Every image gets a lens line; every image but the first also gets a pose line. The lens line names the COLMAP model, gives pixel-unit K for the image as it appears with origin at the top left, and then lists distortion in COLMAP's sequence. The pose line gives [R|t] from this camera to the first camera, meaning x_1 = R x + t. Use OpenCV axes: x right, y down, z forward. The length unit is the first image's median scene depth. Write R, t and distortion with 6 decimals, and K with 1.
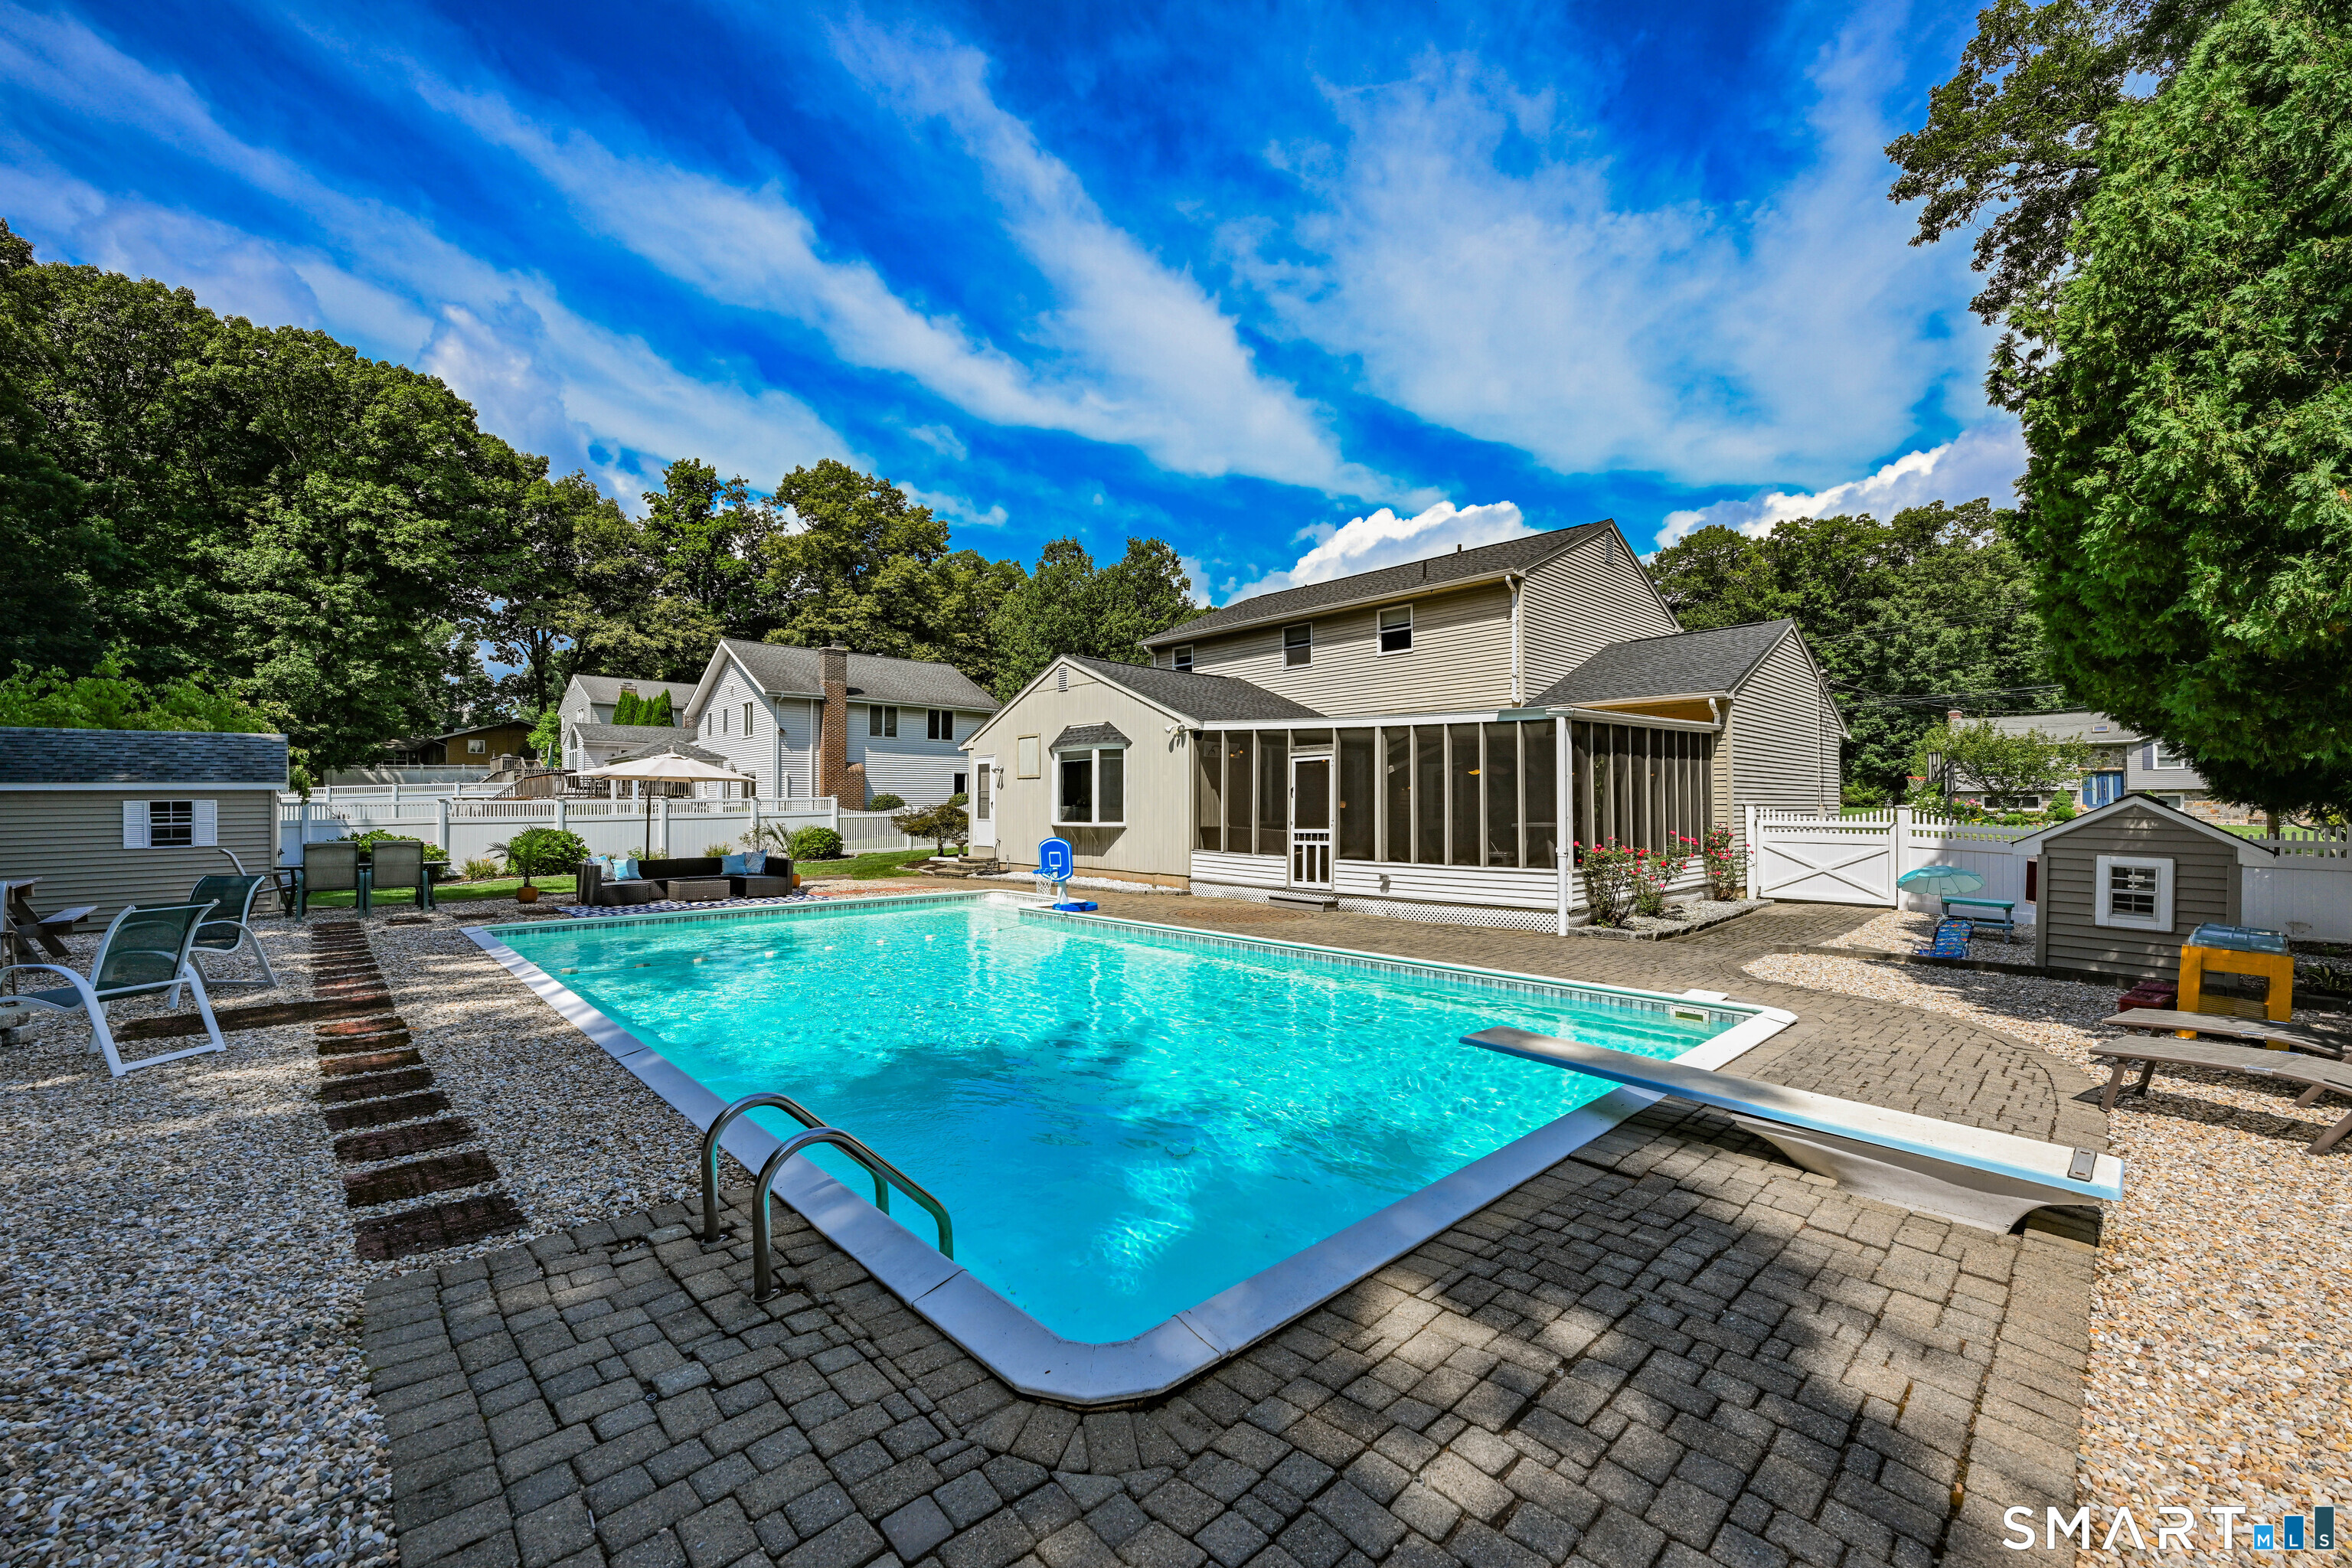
lens RADIAL K [[936.4, 0, 1178.6], [0, 936.4, 789.5], [0, 0, 1]] dist [0.003743, 0.000439]
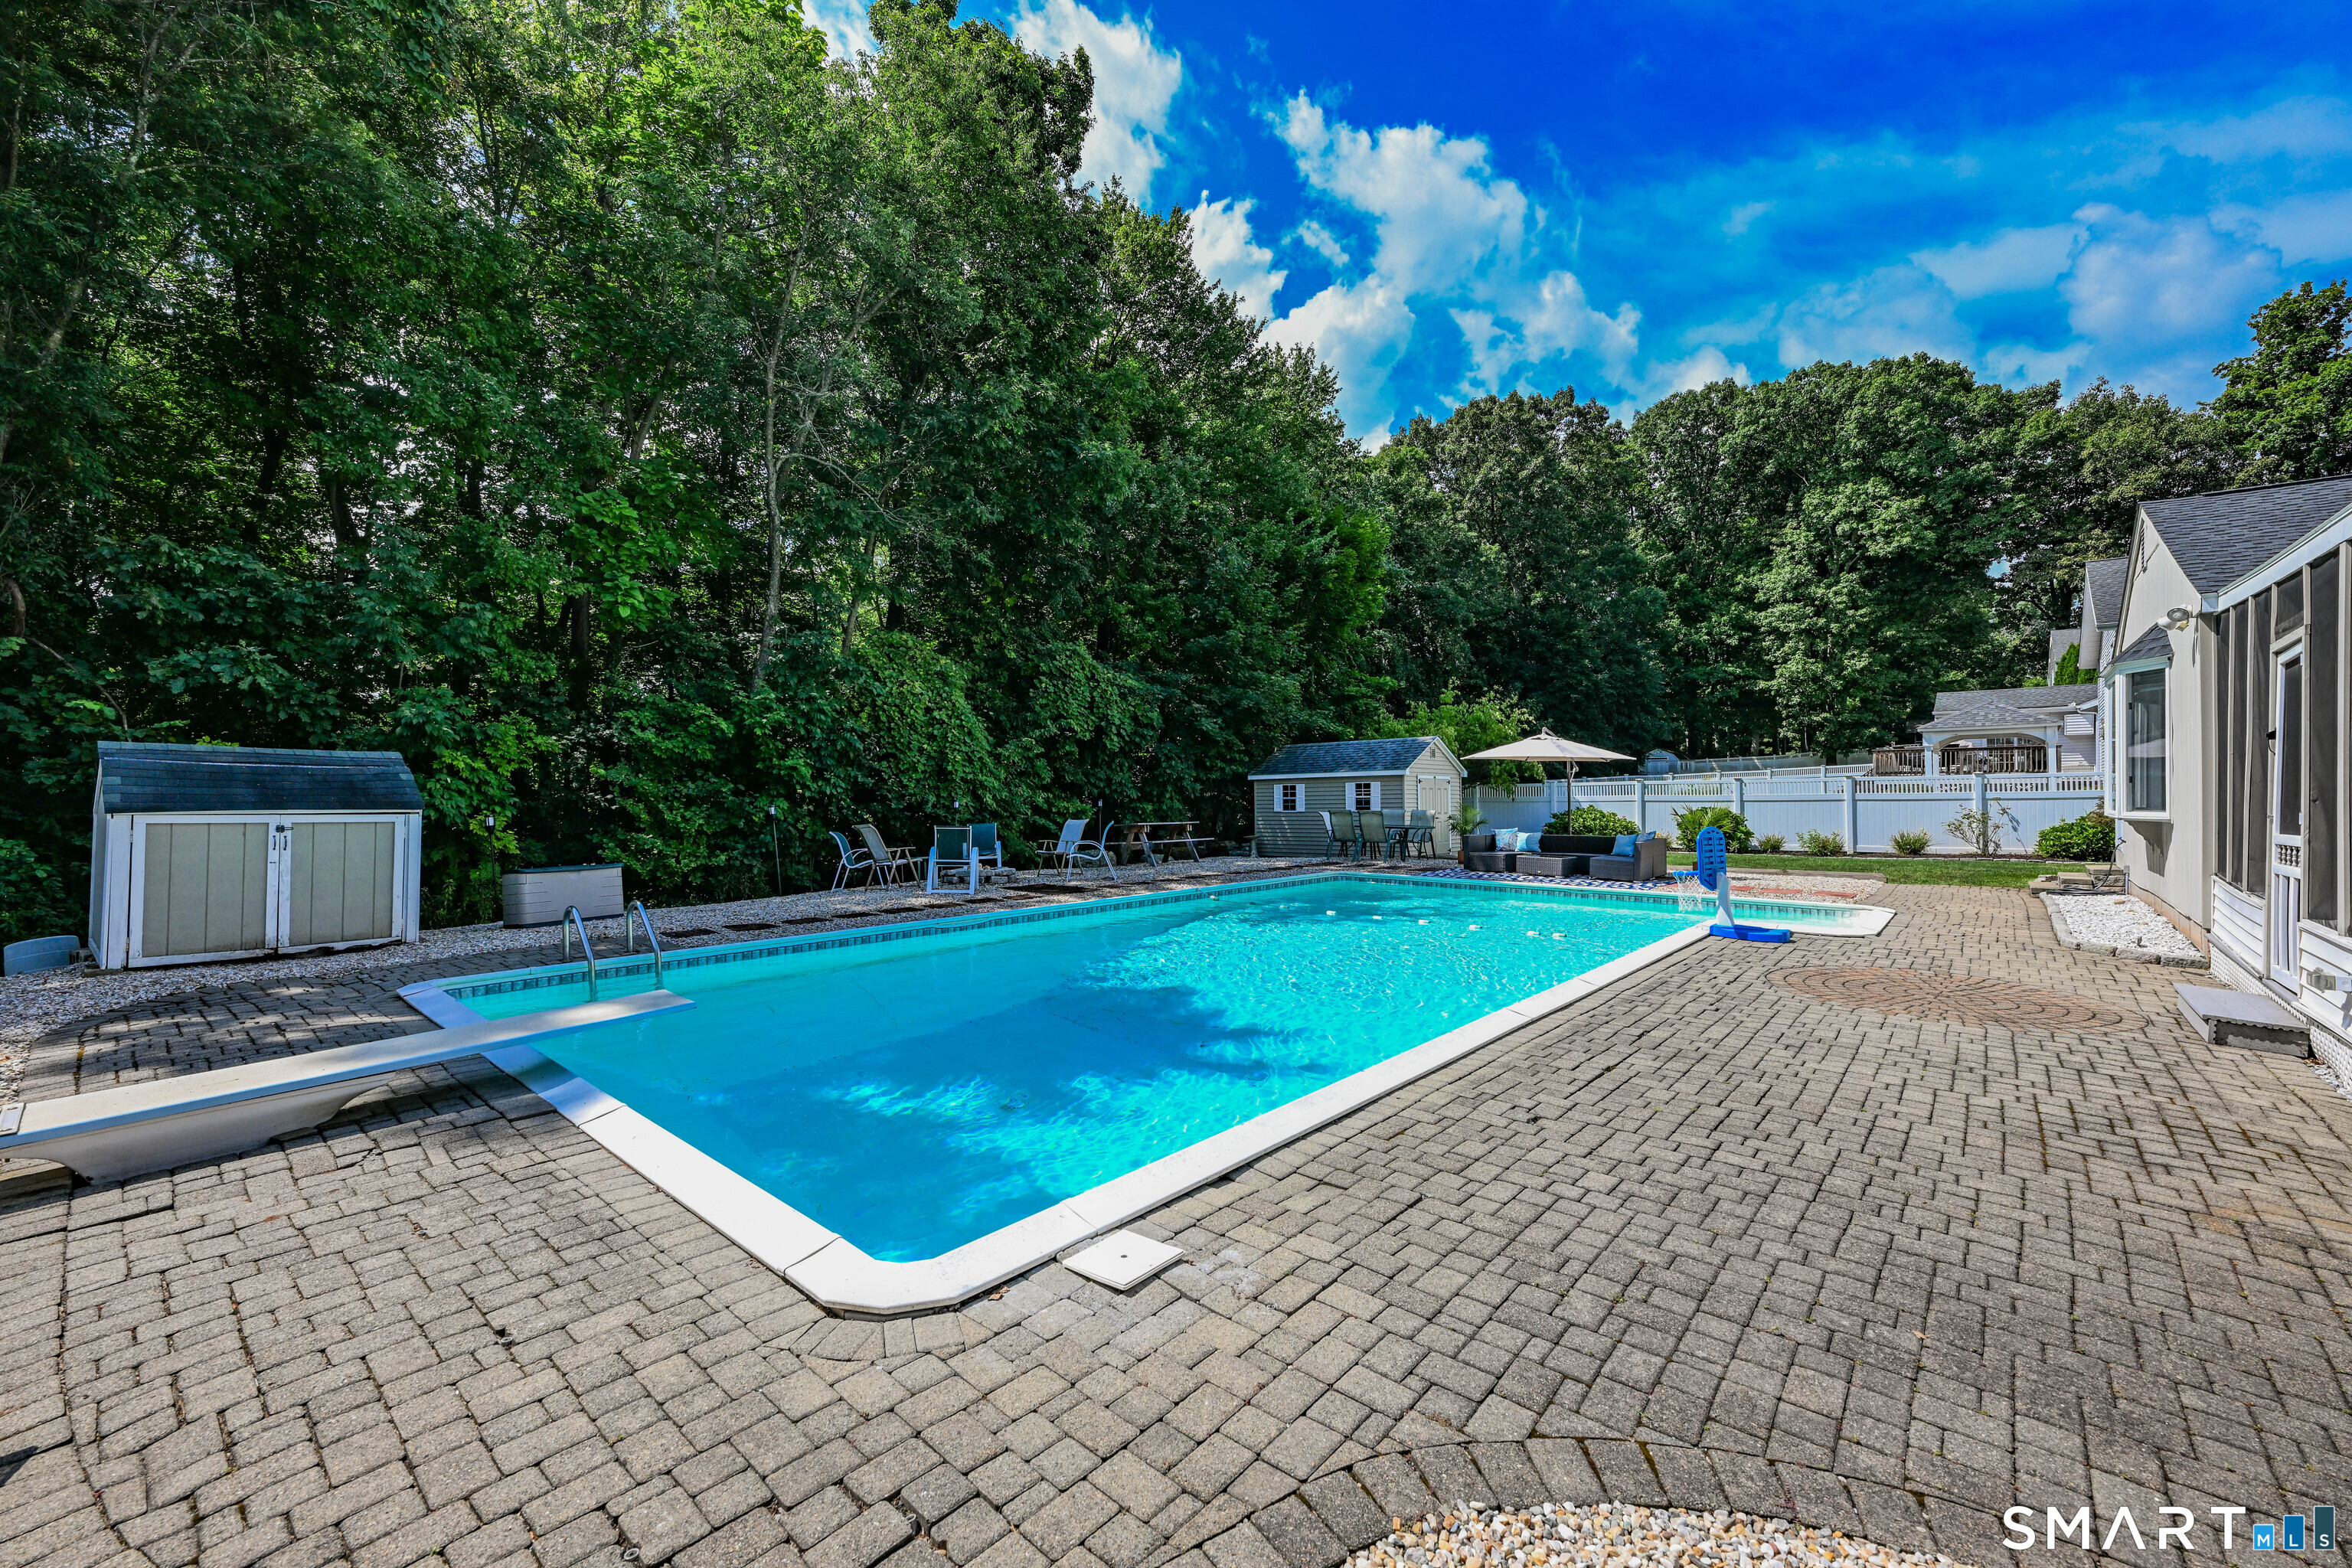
lens RADIAL K [[936.4, 0, 1180.6], [0, 936.4, 783.5], [0, 0, 1]] dist [0.003743, 0.000439]
pose [[0.089271, -0.005696, -0.995991, 0.399602], [0.020449, 0.999783, -0.003885, 0.010134], [0.995797, -0.020020, 0.089368, 0.402785]]
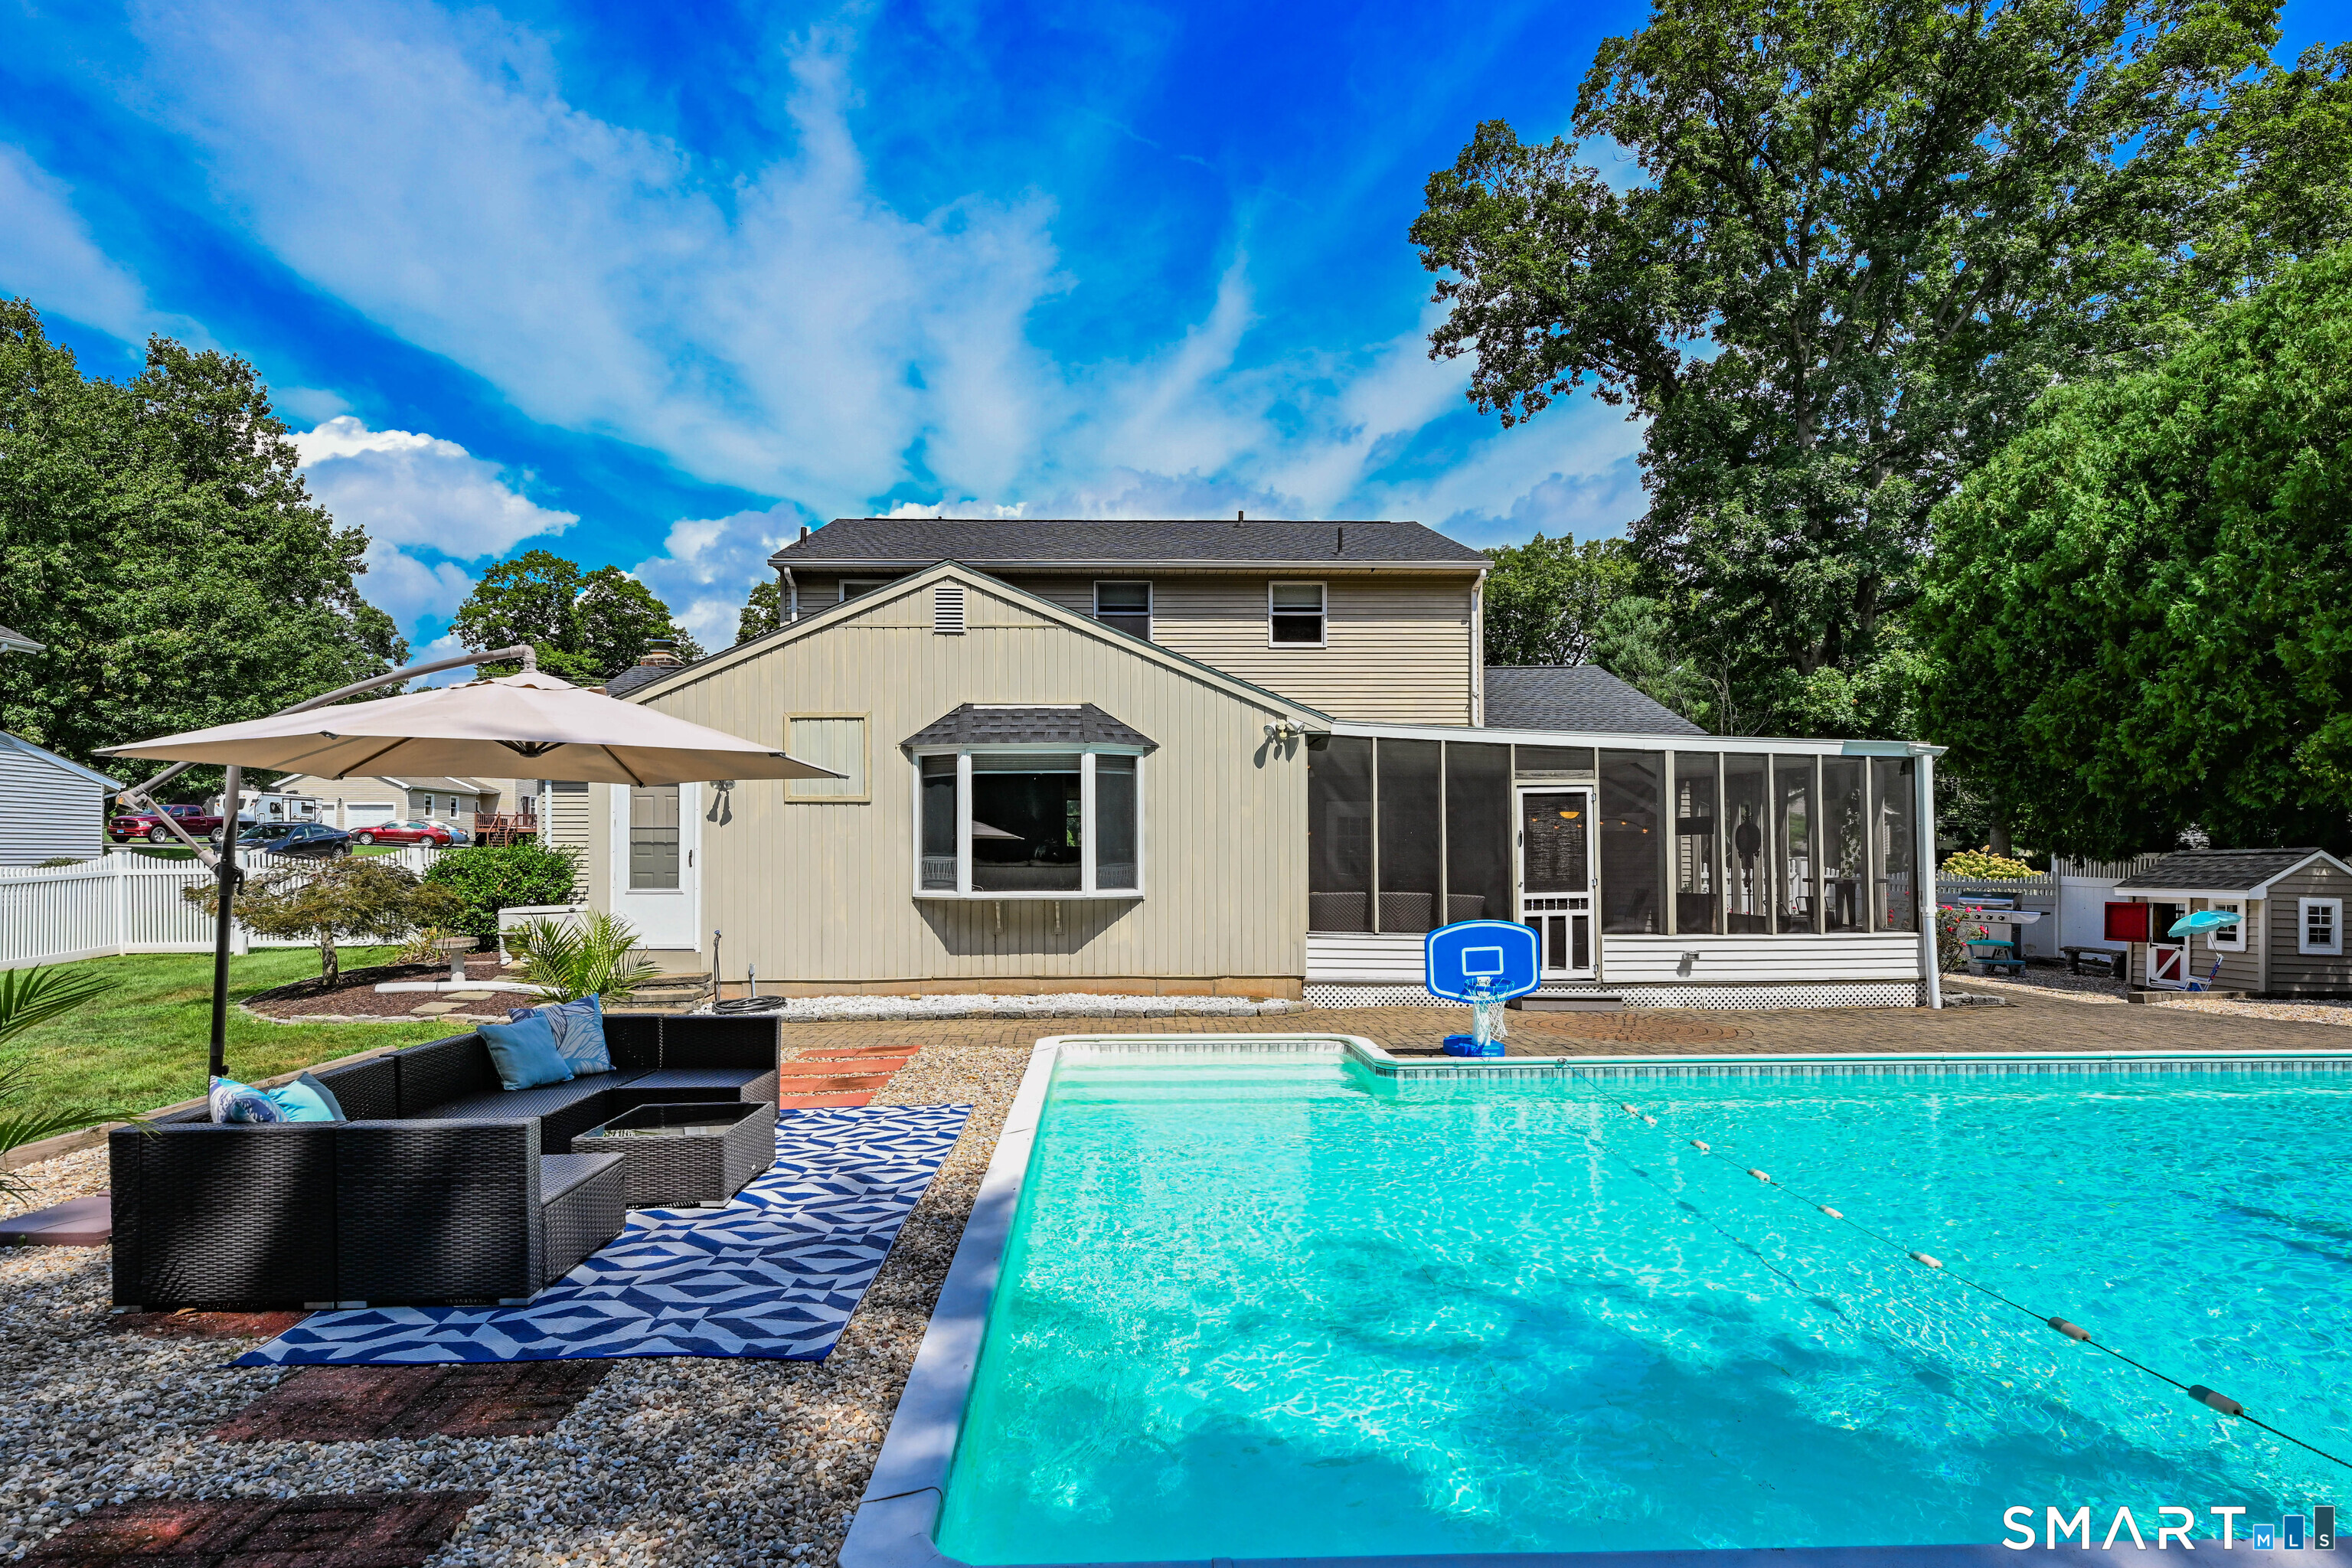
lens RADIAL K [[1197.0, 0, 1125.5], [0, 1197.0, 835.1], [0, 0, 1]] dist [0.003032, -0.000392]
pose [[0.660491, 0.013558, 0.750712, -0.583511], [-0.012016, 0.999900, -0.007487, 0.008589], [-0.750738, -0.004076, 0.660587, 0.530625]]
